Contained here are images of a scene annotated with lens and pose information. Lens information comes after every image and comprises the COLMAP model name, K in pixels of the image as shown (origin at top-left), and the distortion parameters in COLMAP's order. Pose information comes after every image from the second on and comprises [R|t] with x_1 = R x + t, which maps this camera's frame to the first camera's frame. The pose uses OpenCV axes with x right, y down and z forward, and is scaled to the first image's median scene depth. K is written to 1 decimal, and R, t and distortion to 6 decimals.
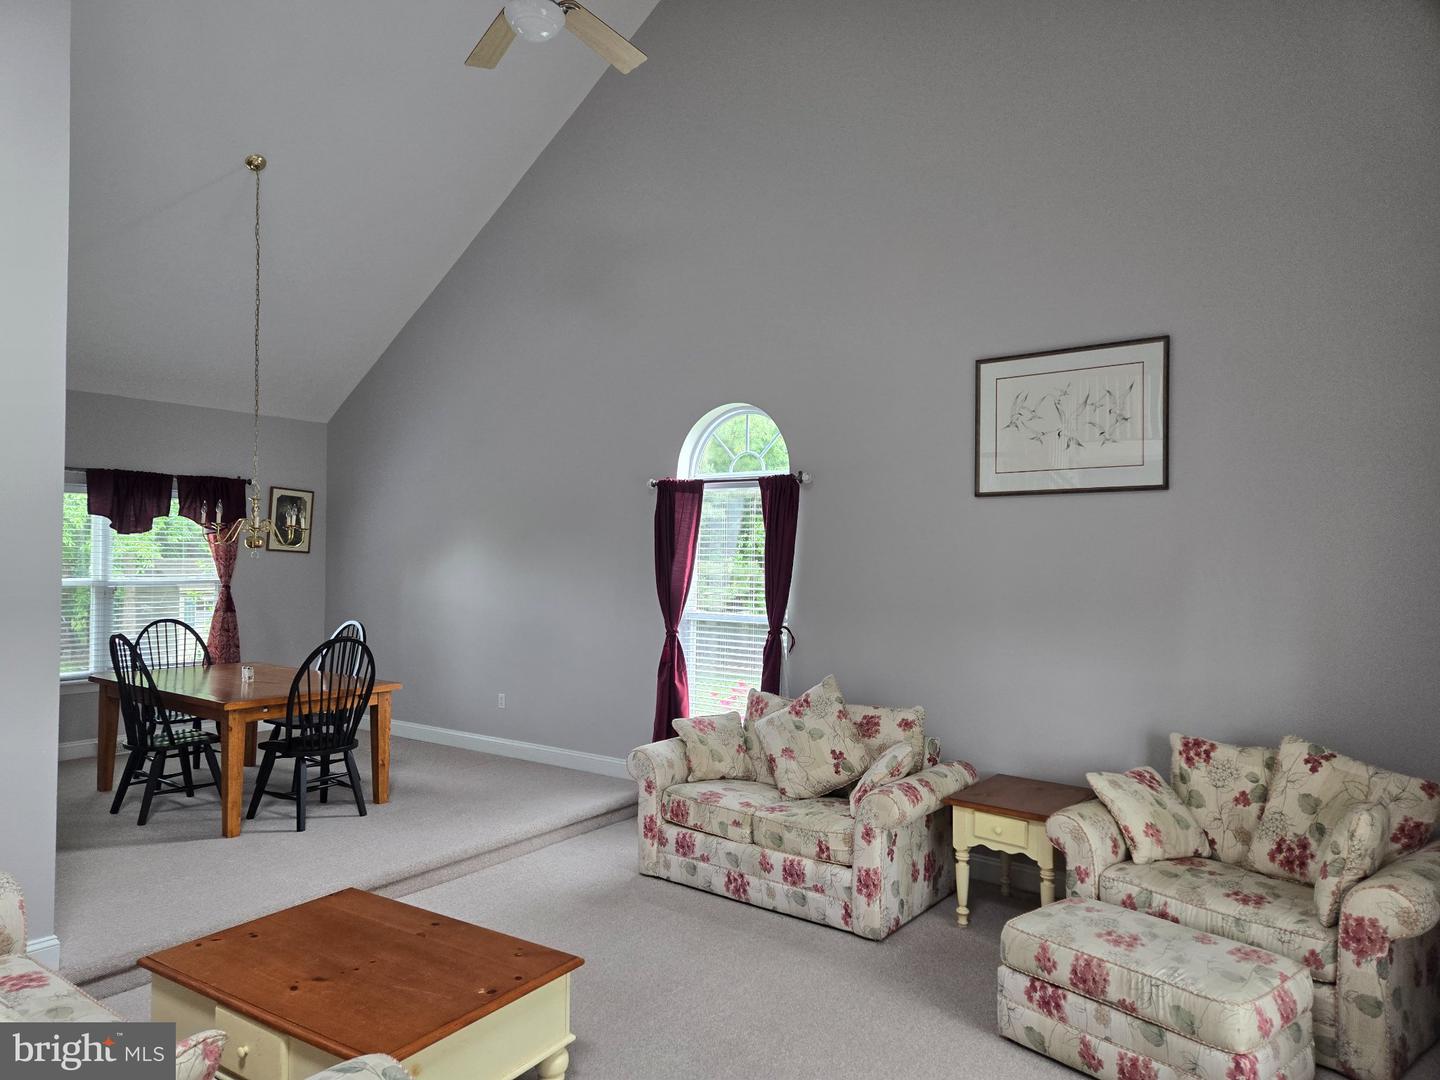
lens RADIAL K [[956.2, 0, 705.4], [0, 956.2, 553.2], [0, 0, 1]] dist [0.069181, -0.049527]
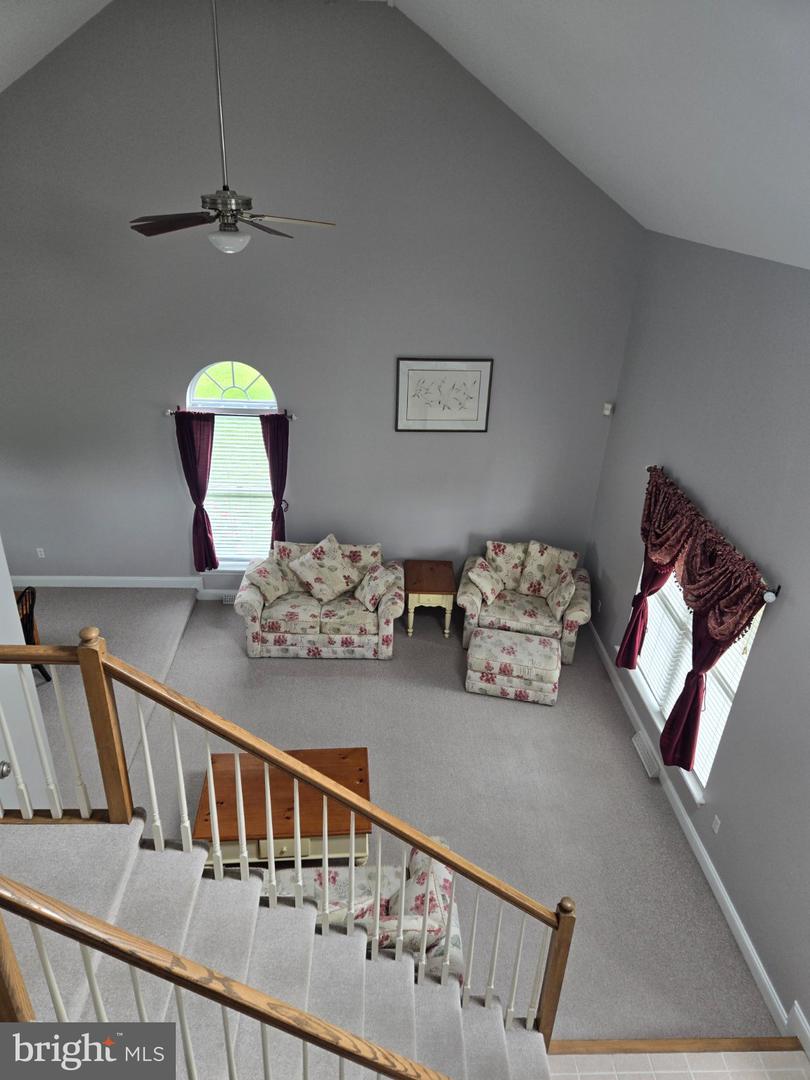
lens RADIAL K [[717.1, 0, 400.0], [0, 717.1, 540.3], [0, 0, 1]] dist [0.069181, -0.049527]
pose [[0.782259, -0.271603, 0.560627, -0.588785], [-0.029014, 0.883089, 0.468308, -0.556649], [-0.622277, -0.382605, 0.682924, -0.050984]]
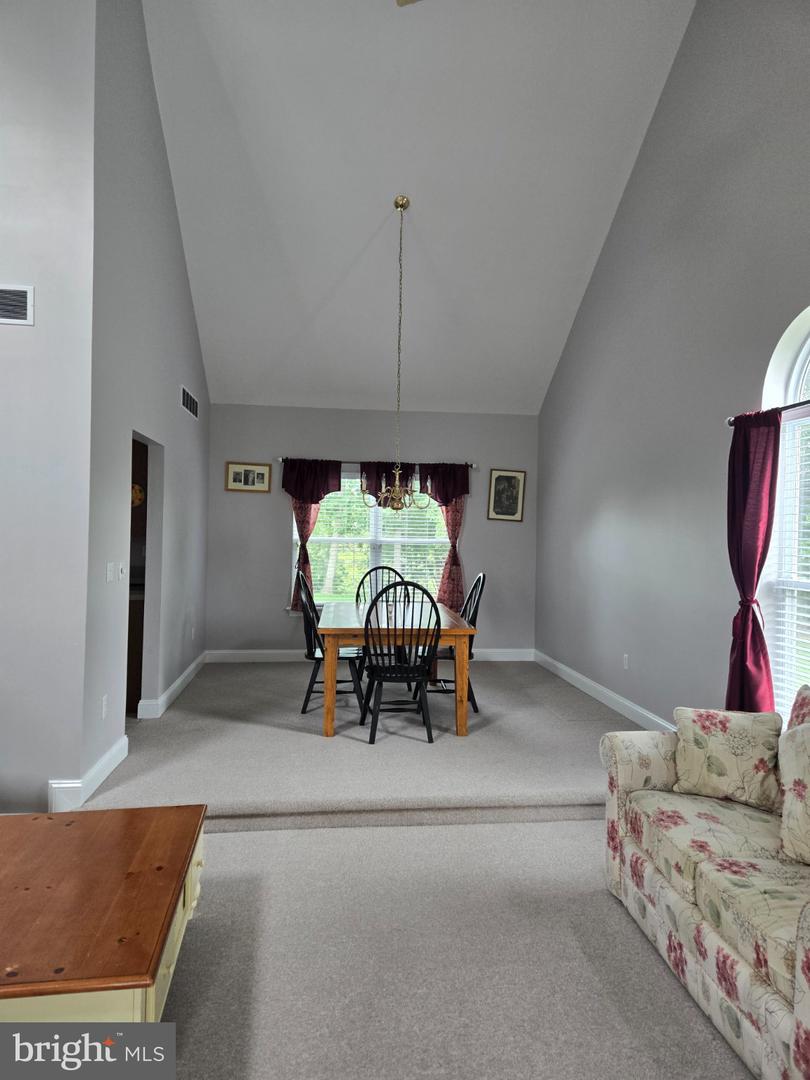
lens RADIAL K [[717.1, 0, 399.1], [0, 717.1, 531.3], [0, 0, 1]] dist [0.069181, -0.049527]
pose [[0.678713, -0.003152, -0.734397, 0.279198], [-0.006118, 0.999932, -0.009946, 0.039651], [0.734378, 0.011243, 0.678648, 0.469404]]
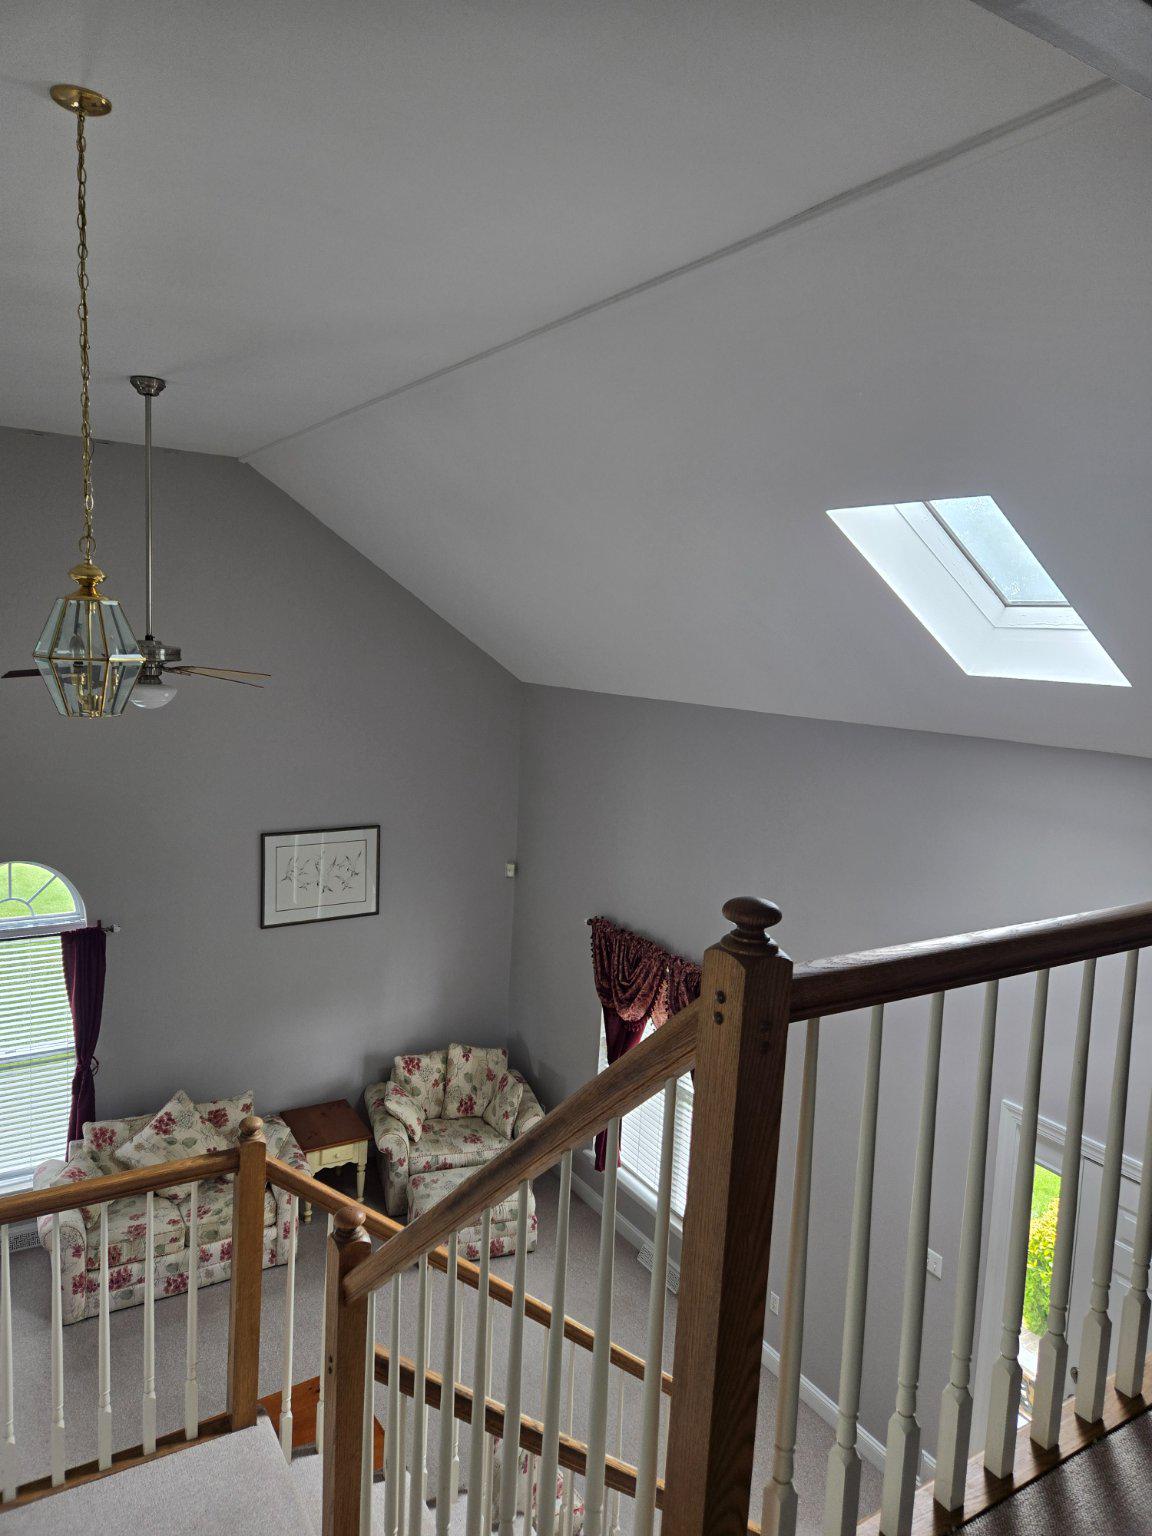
lens RADIAL K [[1019.9, 0, 582.6], [0, 1019.9, 758.0], [0, 0, 1]] dist [0.069181, -0.049527]
pose [[0.368689, -0.100604, 0.924093, -0.963293], [-0.042362, 0.991275, 0.124819, -0.543207], [-0.928587, -0.085166, 0.361210, 0.038874]]
